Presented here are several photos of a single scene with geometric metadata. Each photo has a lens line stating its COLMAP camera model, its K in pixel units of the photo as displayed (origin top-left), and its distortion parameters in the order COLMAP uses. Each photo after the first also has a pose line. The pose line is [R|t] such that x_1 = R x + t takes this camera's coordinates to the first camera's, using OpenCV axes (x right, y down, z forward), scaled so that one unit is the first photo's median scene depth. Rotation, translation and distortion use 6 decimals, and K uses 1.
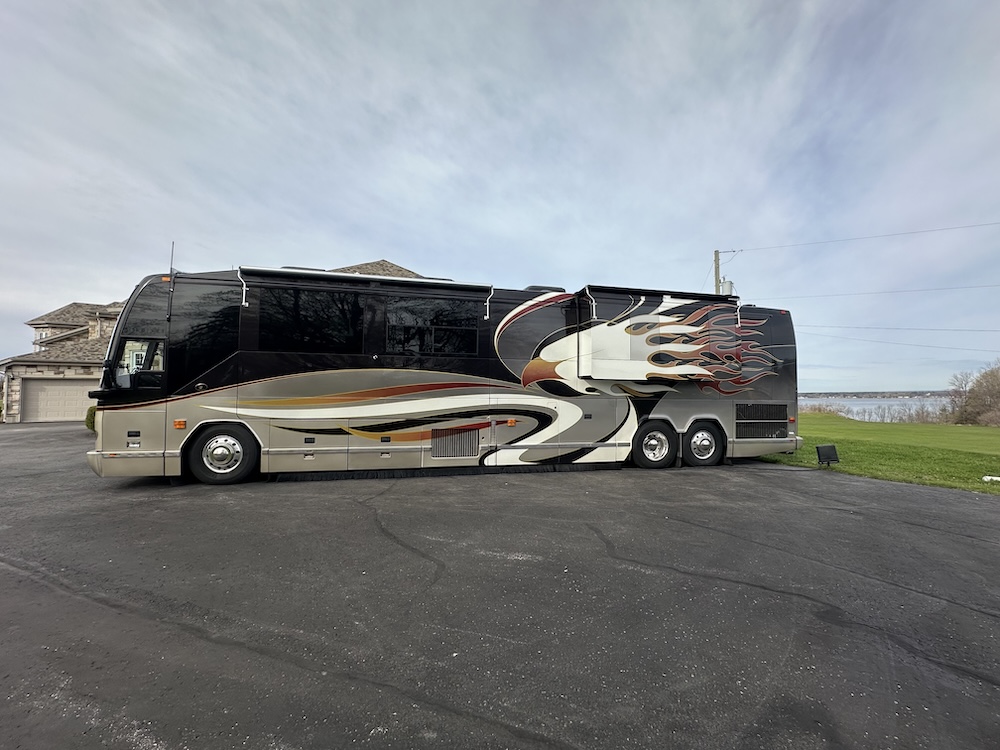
lens RADIAL K [[400.3, 0, 500.0], [0, 400.3, 375.0], [0, 0, 1]] dist [-0.002762, -0.000177]
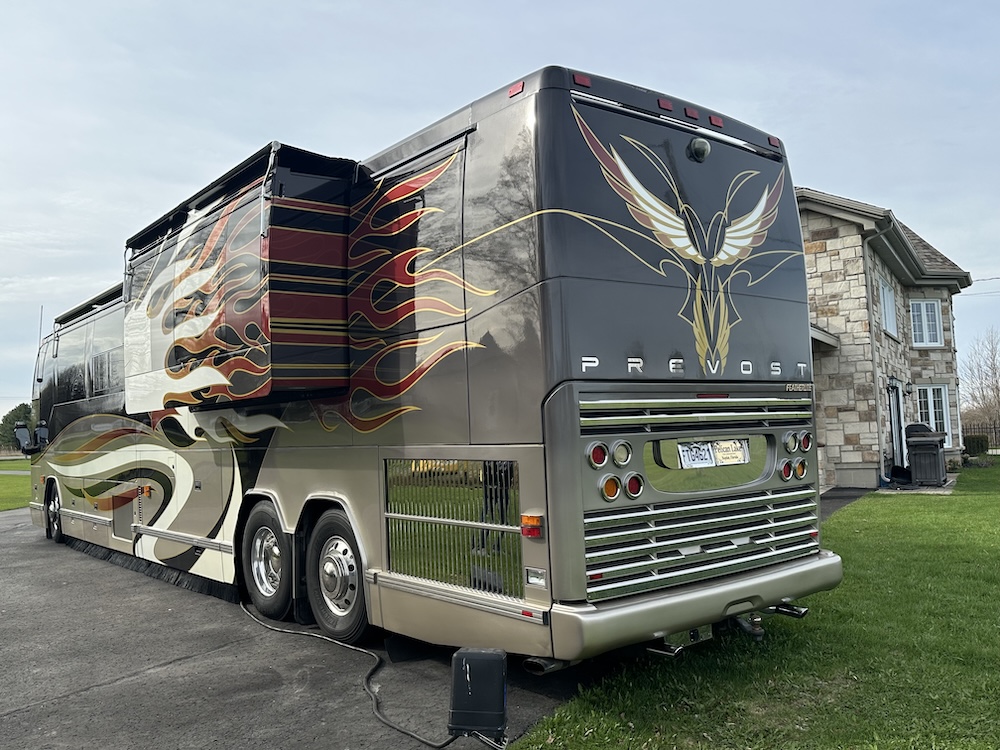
lens RADIAL K [[872.2, 0, 500.0], [0, 872.2, 375.0], [0, 0, 1]] dist [0.009650, 0.005314]
pose [[0.416861, -0.081312, -0.905326, 1.344205], [0.086970, 0.994989, -0.049319, 0.051780], [0.904800, -0.058177, 0.421844, 0.862779]]
